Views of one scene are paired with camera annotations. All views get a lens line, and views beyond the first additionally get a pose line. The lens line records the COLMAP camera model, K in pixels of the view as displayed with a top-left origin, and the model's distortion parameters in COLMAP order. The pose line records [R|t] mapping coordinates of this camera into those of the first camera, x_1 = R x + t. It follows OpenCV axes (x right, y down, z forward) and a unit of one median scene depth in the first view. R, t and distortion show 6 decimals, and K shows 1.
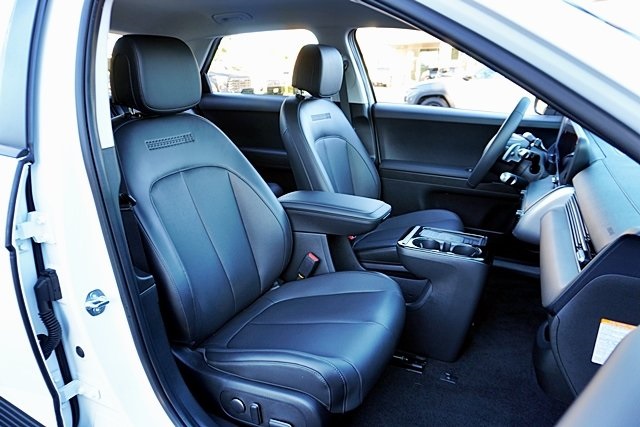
lens RADIAL K [[426.4, 0, 320.2], [0, 426.4, 215.9], [0, 0, 1]] dist [-0.021763, 0.009840]
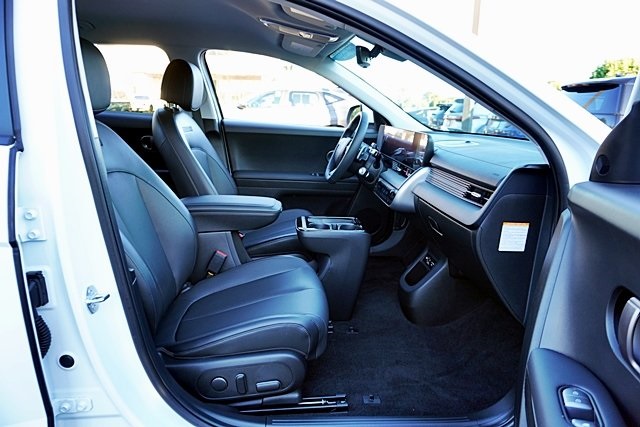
lens RADIAL K [[426.4, 0, 319.5], [0, 426.4, 213.4], [0, 0, 1]] dist [-0.021763, 0.009840]
pose [[0.858669, -0.087742, 0.504964, -0.342342], [0.124273, 0.991480, -0.039043, 0.070306], [-0.497235, 0.096278, 0.862257, -0.055386]]
